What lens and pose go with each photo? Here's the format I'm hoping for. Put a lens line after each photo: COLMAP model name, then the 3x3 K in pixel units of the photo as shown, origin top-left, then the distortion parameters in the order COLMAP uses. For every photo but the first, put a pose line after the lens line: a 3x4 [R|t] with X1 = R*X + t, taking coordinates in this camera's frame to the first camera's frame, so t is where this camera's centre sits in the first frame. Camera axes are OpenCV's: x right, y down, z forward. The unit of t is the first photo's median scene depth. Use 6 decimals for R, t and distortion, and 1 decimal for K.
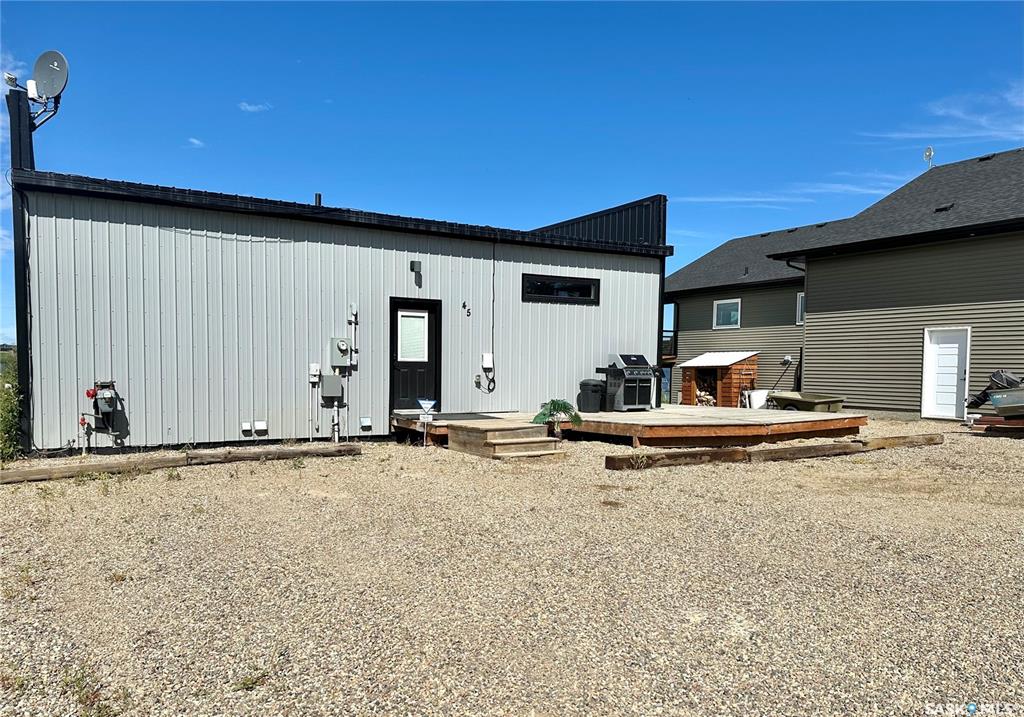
lens RADIAL K [[758.2, 0, 512.2], [0, 758.2, 359.9], [0, 0, 1]] dist [0.002114, 0.000057]
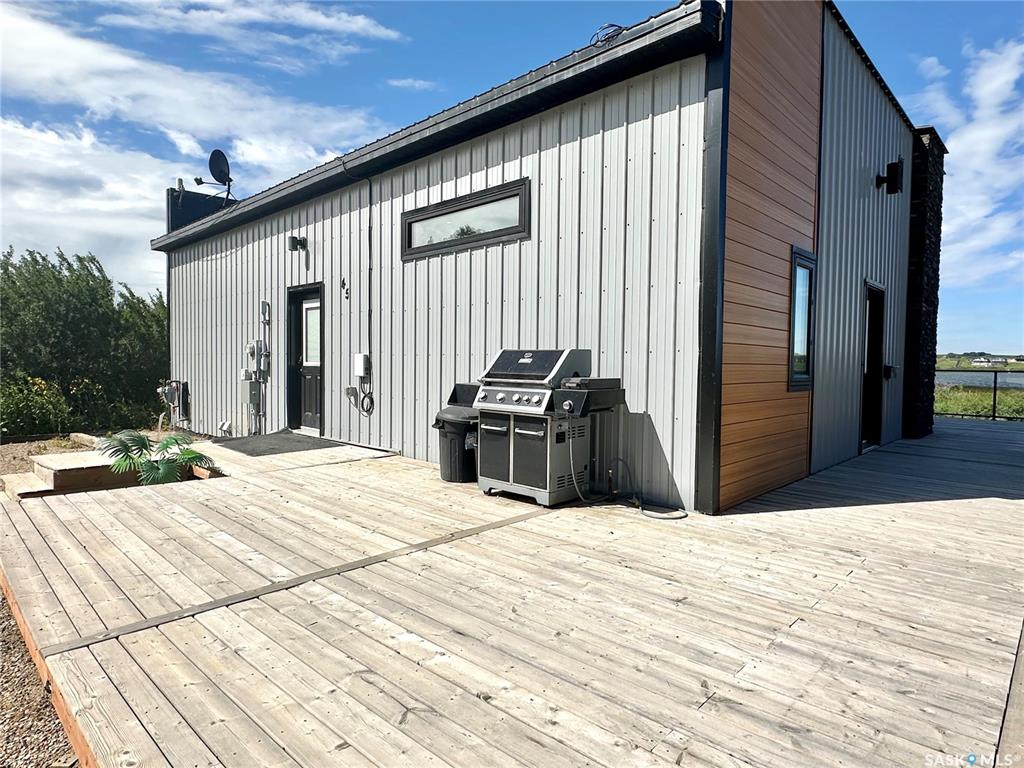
lens RADIAL K [[594.4, 0, 516.3], [0, 594.4, 382.7], [0, 0, 1]] dist [-0.002512, -0.001154]
pose [[0.264910, 0.030480, -0.963791, 0.477633], [-0.007990, 0.999535, 0.029414, -0.000207], [0.964240, -0.000092, 0.265030, 0.970980]]
